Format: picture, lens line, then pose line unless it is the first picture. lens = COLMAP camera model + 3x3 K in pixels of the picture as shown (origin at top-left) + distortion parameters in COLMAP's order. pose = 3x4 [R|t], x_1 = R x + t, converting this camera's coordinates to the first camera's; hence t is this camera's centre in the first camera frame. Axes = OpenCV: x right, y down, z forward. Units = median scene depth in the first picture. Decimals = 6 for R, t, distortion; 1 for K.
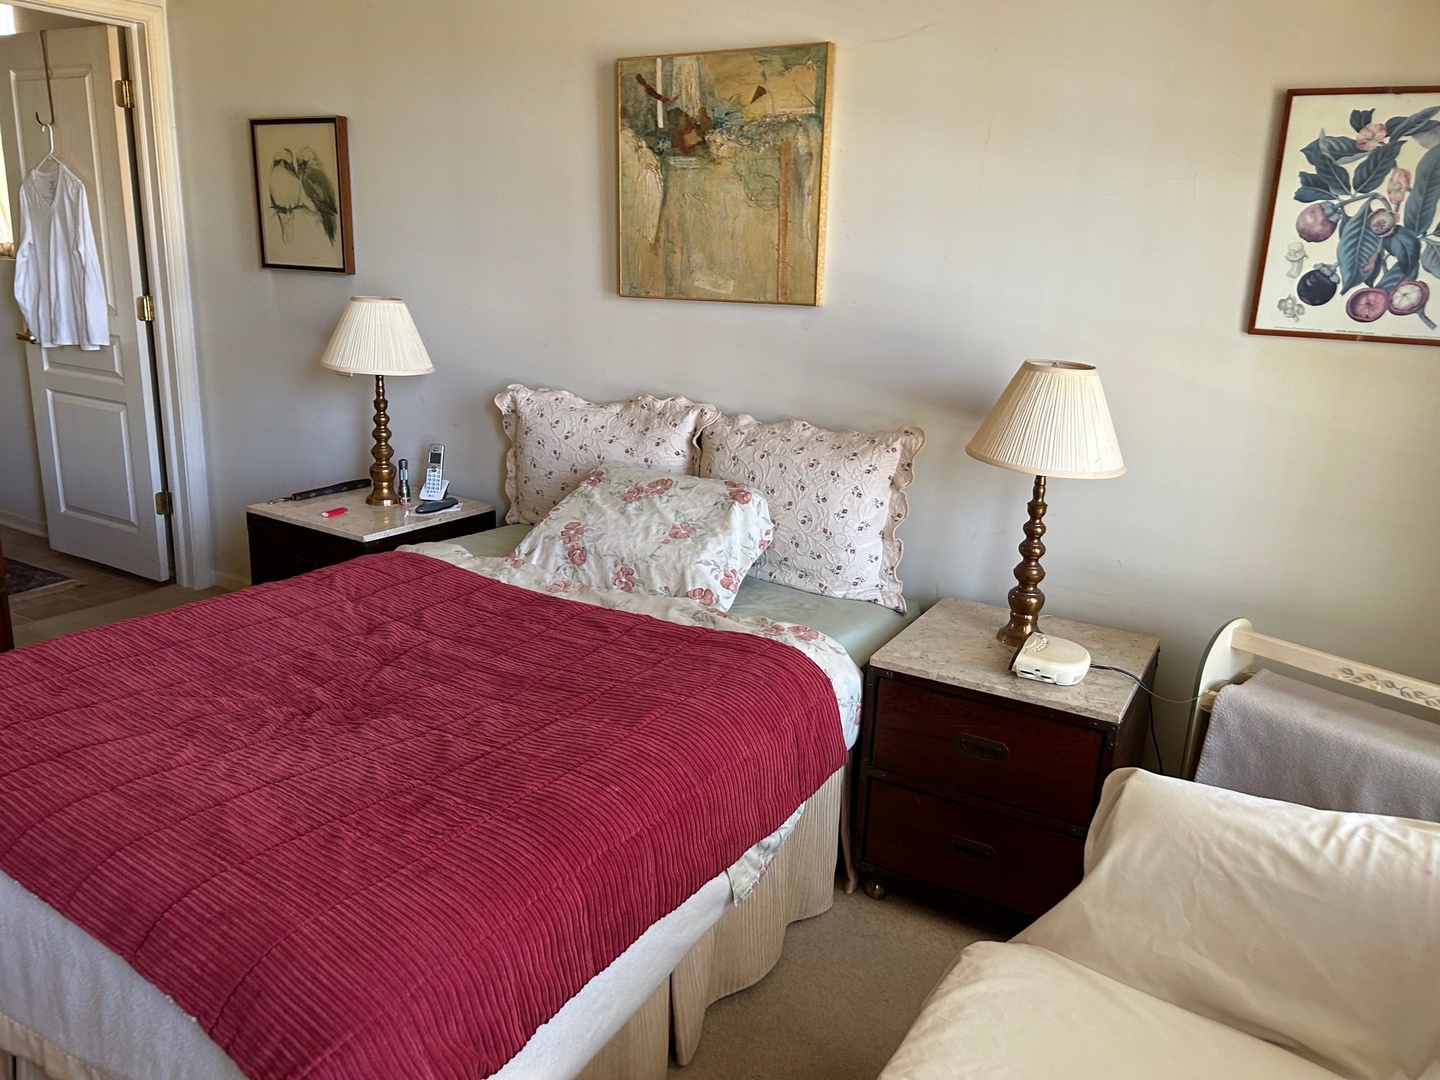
lens RADIAL K [[1068.1, 0, 724.7], [0, 1068.1, 536.1], [0, 0, 1]] dist [0.034298, -0.031369]
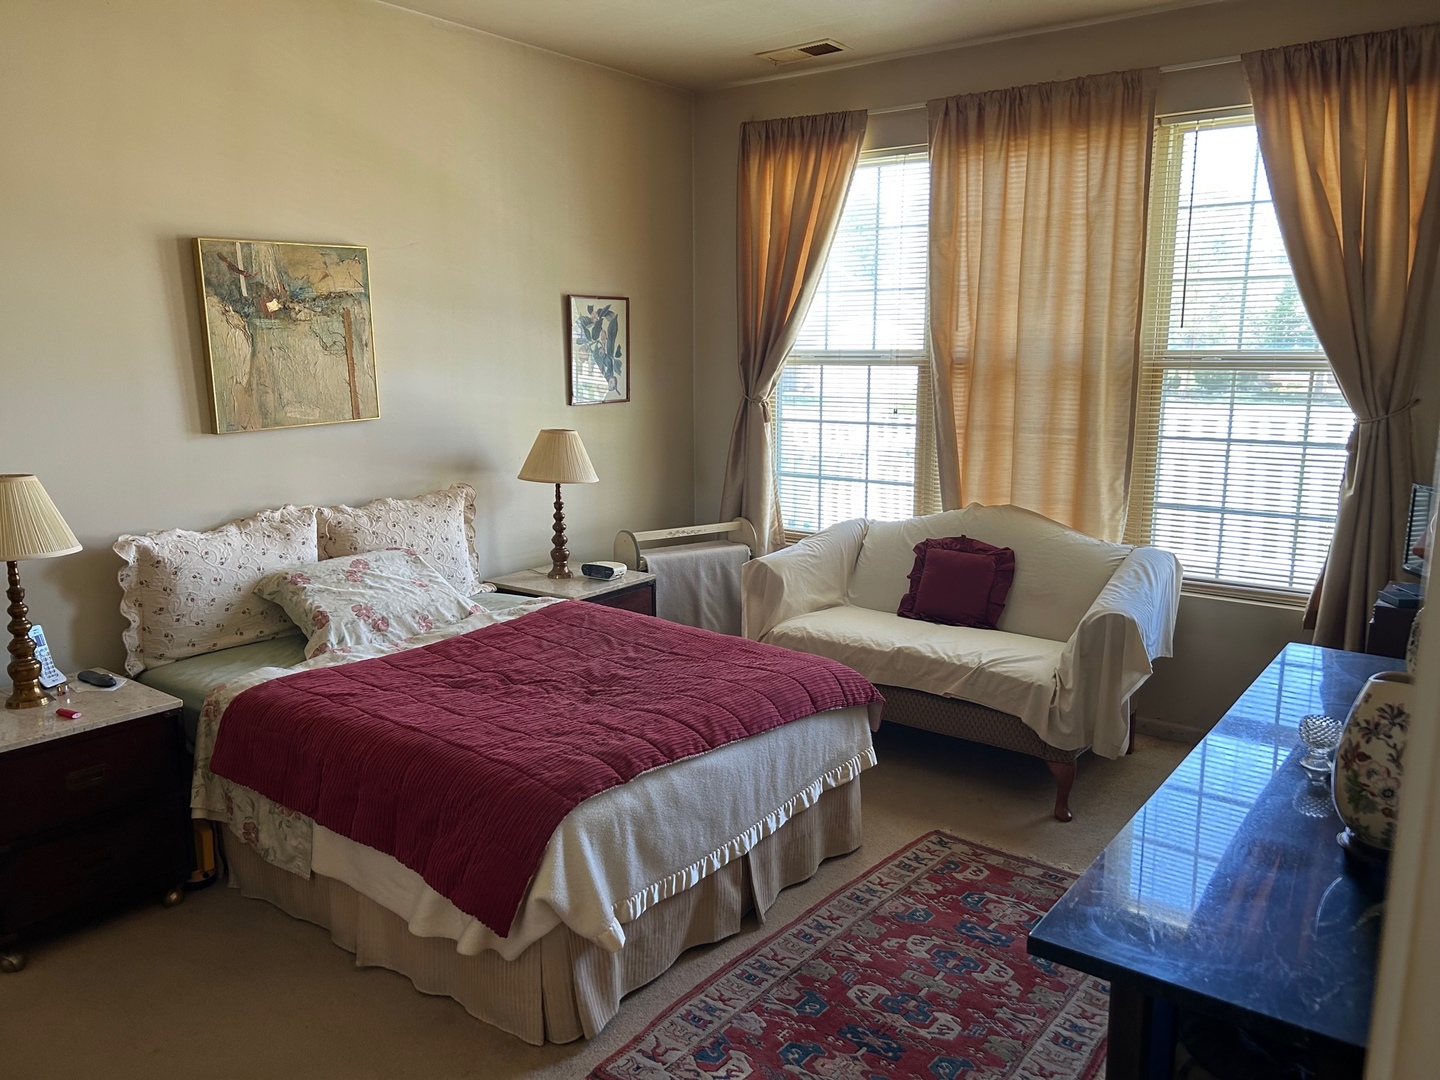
lens RADIAL K [[1068.1, 0, 727.4], [0, 1068.1, 543.8], [0, 0, 1]] dist [0.034298, -0.031369]
pose [[0.123578, -0.234954, 0.964119, -1.283860], [0.259257, 0.945466, 0.197178, -0.216914], [-0.957870, 0.225588, 0.177753, 0.320901]]
